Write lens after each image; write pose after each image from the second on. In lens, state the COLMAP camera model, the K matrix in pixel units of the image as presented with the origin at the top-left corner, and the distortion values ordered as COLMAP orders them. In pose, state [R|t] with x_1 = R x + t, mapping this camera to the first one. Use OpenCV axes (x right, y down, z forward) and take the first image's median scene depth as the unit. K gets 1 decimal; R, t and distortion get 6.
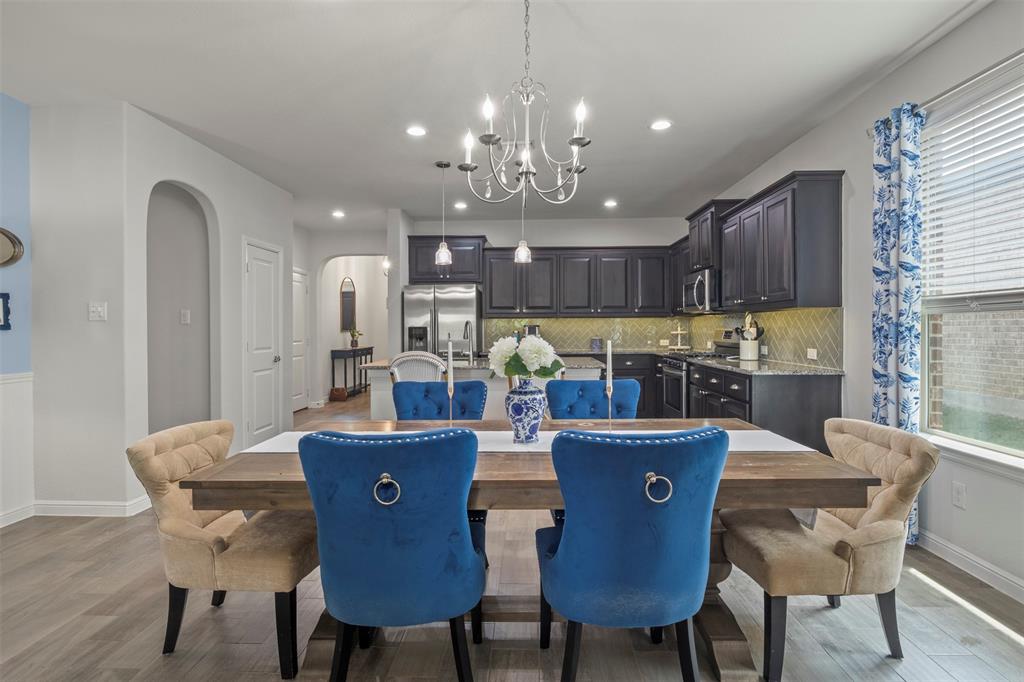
lens RADIAL K [[509.1, 0, 510.3], [0, 509.1, 329.8], [0, 0, 1]] dist [-0.007167, -0.001449]
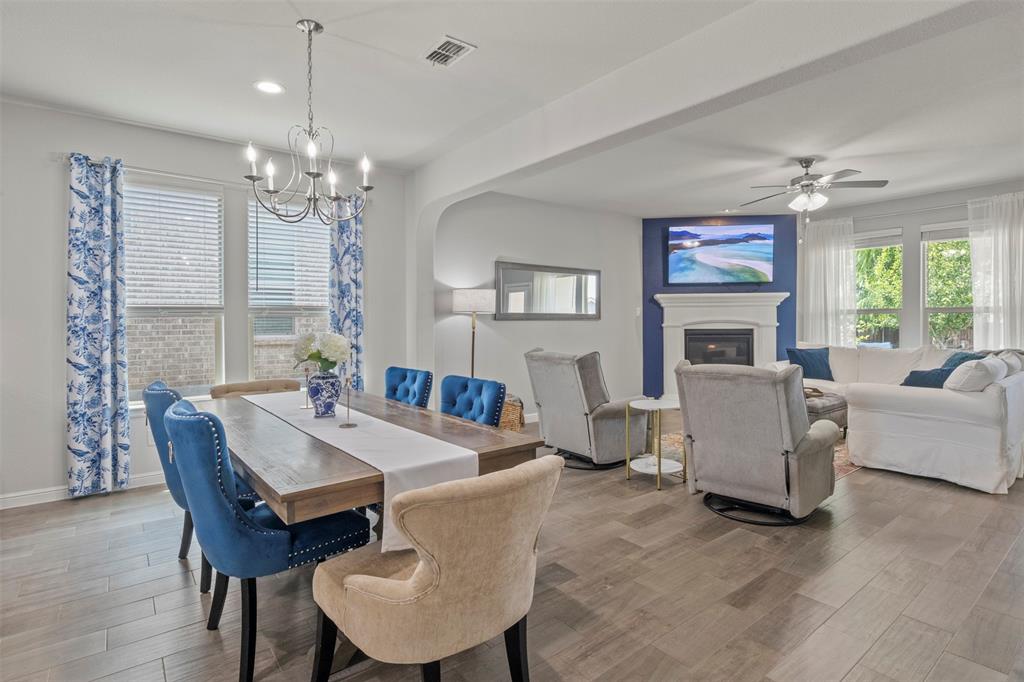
lens RADIAL K [[509.1, 0, 510.0], [0, 509.1, 322.8], [0, 0, 1]] dist [-0.007167, -0.001449]
pose [[-0.641057, 0.004658, 0.767479, -0.521384], [0.012646, 0.999910, 0.004494, -0.005328], [-0.767389, 0.012587, -0.641058, 0.620028]]
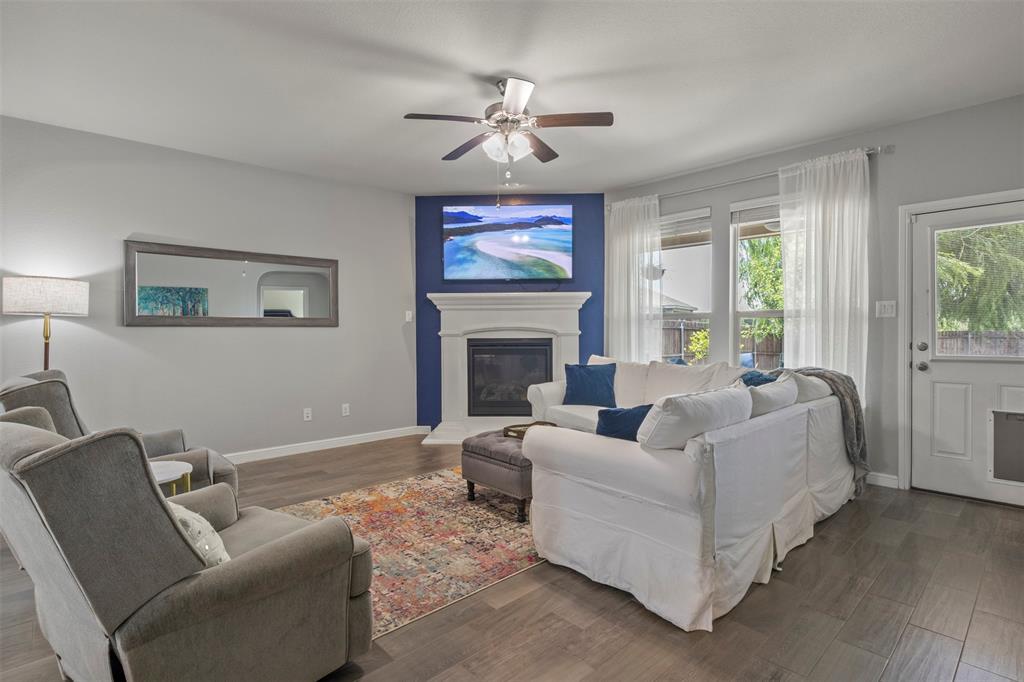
lens RADIAL K [[509.1, 0, 509.5], [0, 509.1, 336.3], [0, 0, 1]] dist [-0.007167, -0.001449]
pose [[-0.705806, -0.004144, 0.708393, -0.601337], [0.010648, 0.999808, 0.016457, 0.003010], [-0.708325, 0.019158, -0.705626, -0.002295]]
